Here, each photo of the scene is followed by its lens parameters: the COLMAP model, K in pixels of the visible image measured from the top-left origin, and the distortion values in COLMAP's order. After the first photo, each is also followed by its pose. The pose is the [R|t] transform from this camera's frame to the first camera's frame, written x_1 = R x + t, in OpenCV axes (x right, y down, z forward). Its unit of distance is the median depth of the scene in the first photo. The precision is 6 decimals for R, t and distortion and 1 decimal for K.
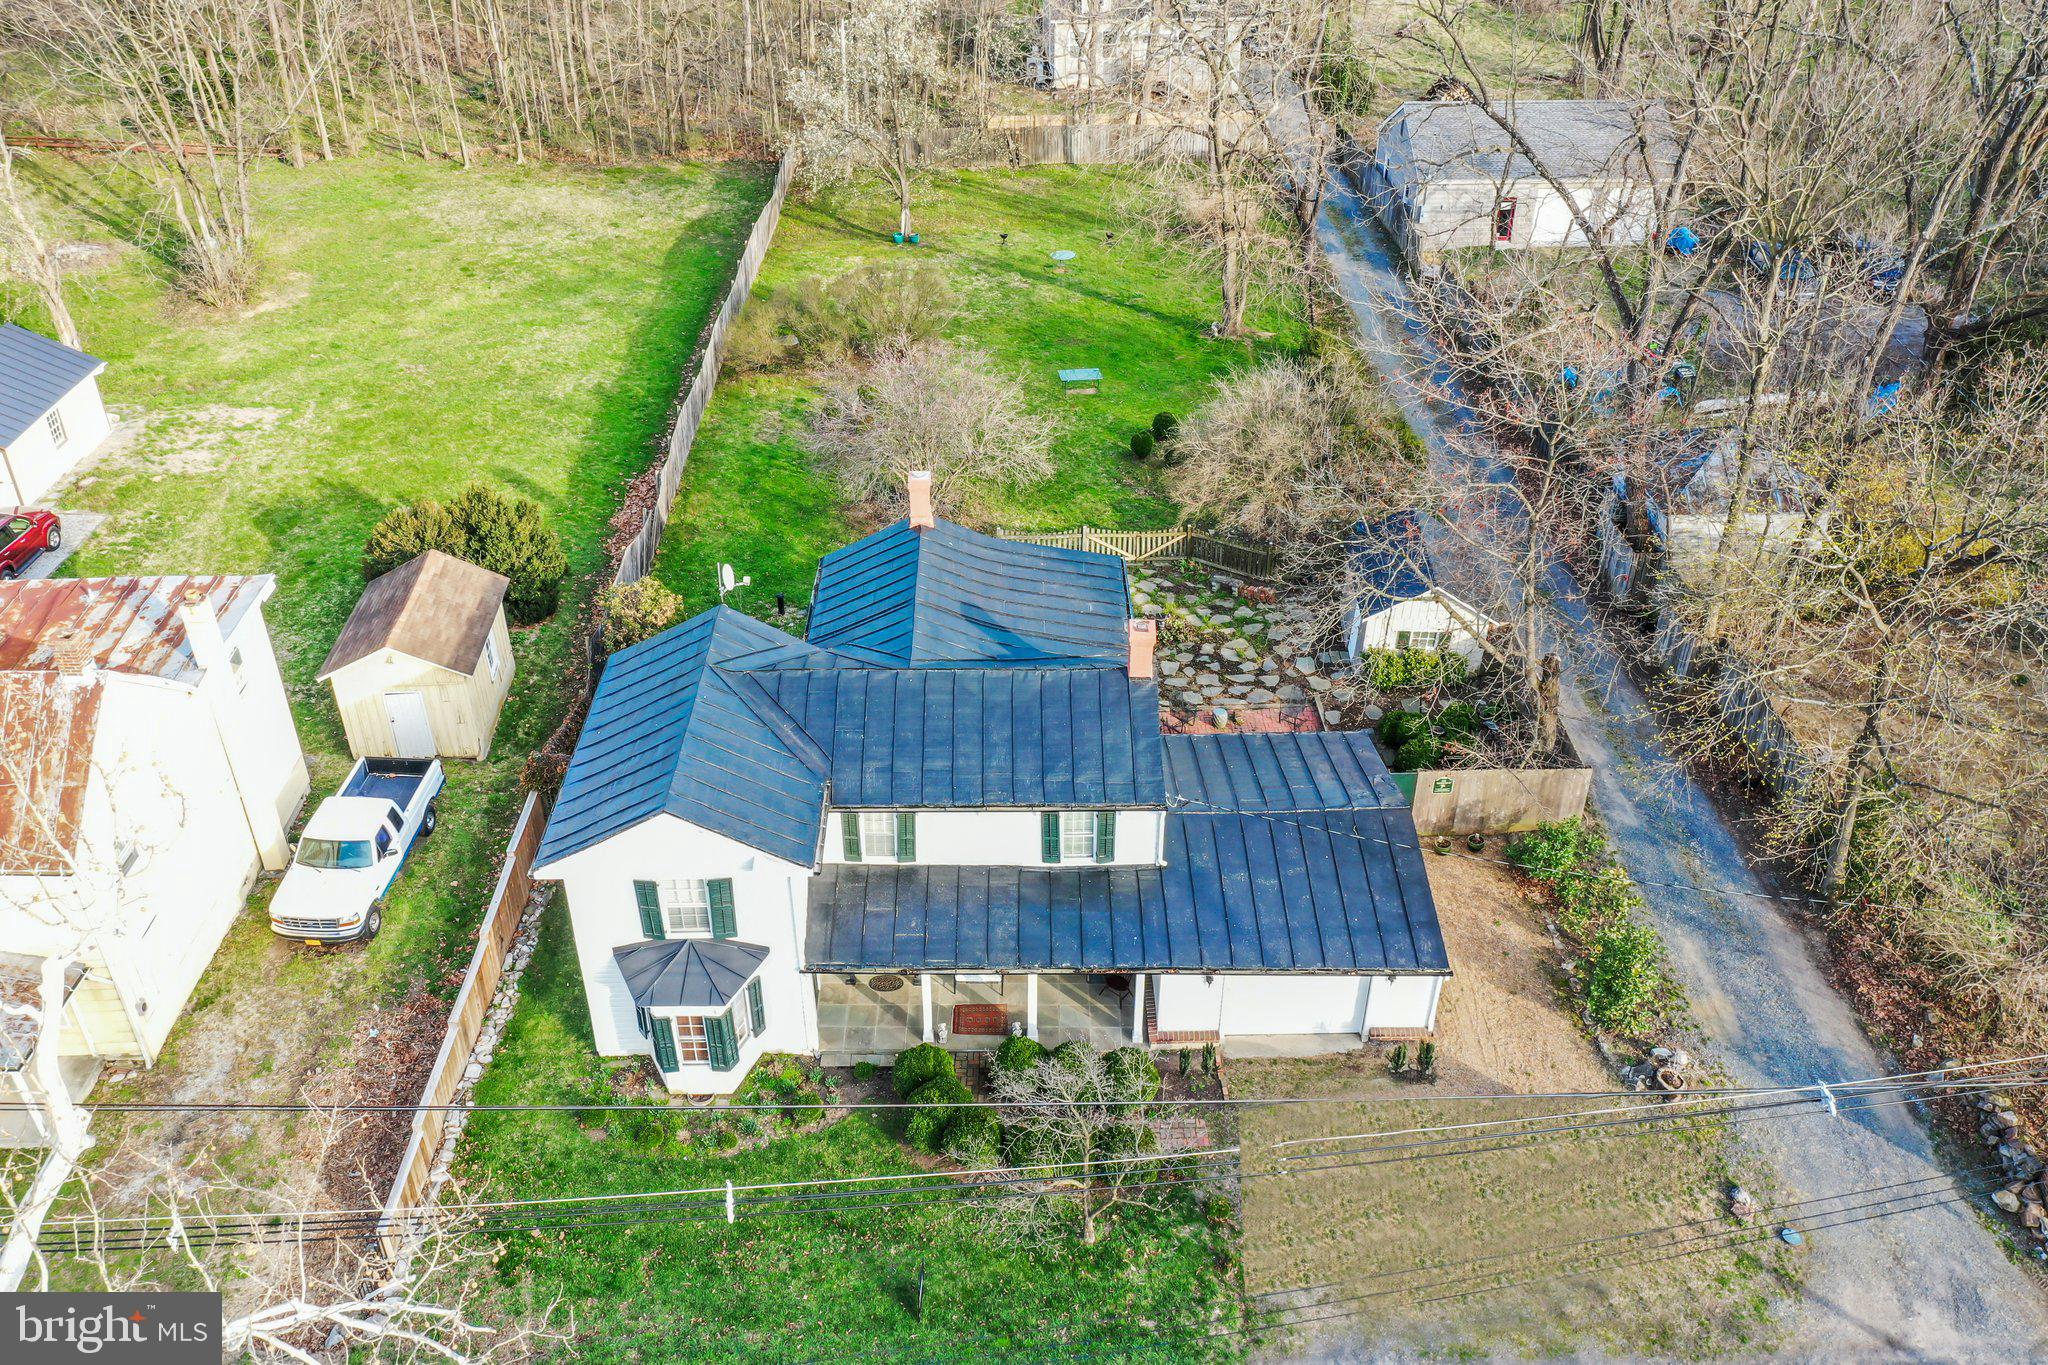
lens RADIAL K [[1629.1, 0, 1016.7], [0, 1629.1, 669.6], [0, 0, 1]] dist [0.002702, 0.007969]
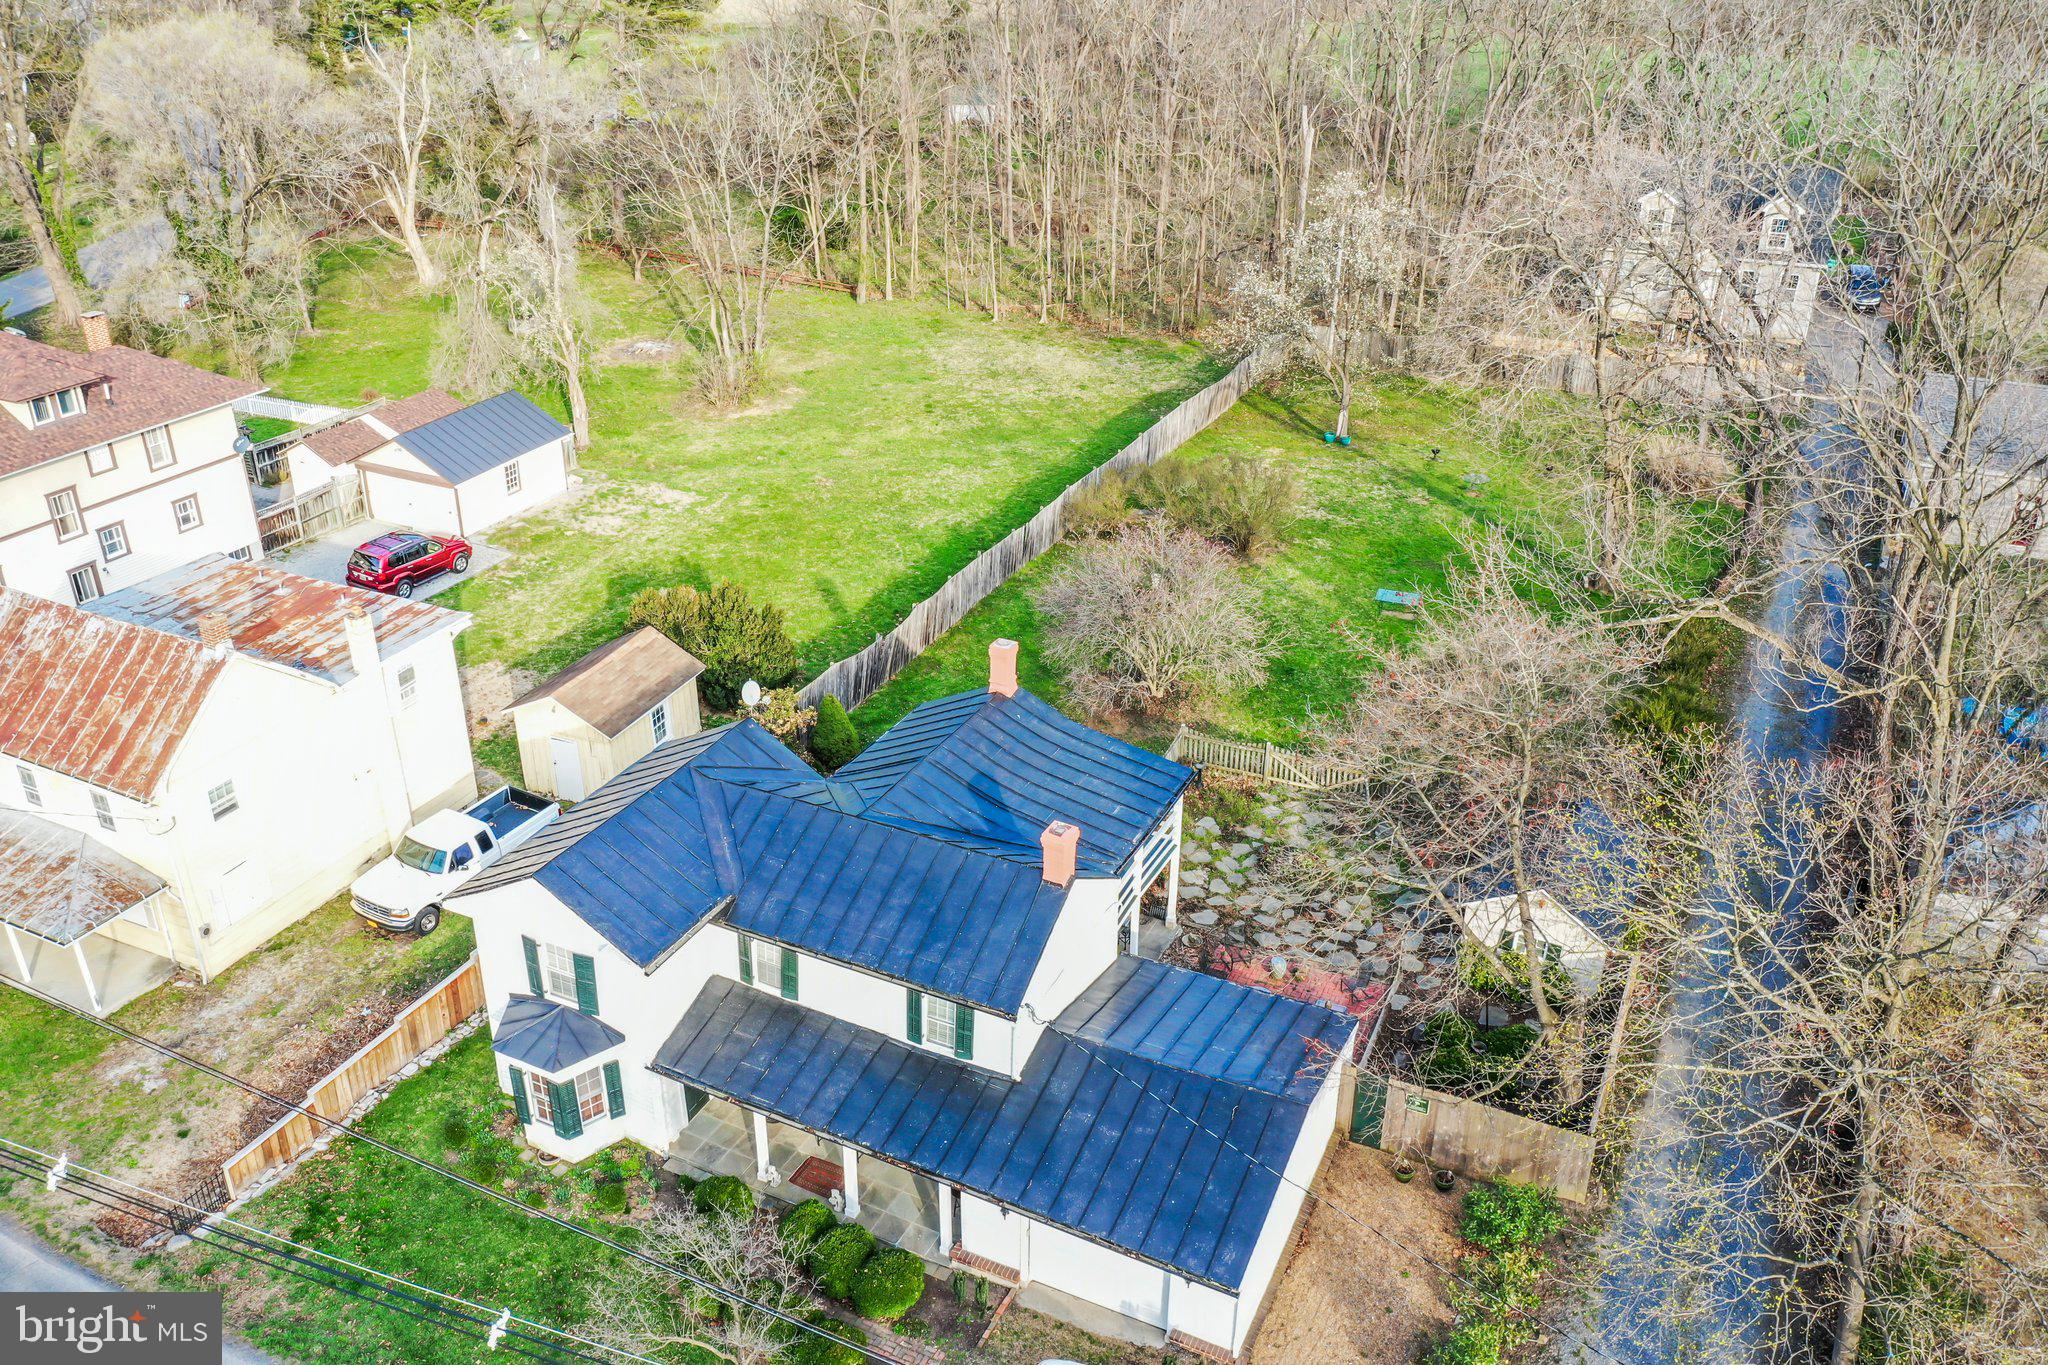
lens RADIAL K [[1629.1, 0, 1009.2], [0, 1629.1, 688.7], [0, 0, 1]] dist [0.002702, 0.007969]
pose [[0.889925, 0.209549, -0.405121, 0.389320], [-0.248207, 0.967675, -0.044703, -0.052158], [0.382658, 0.140336, 0.913169, 0.093950]]
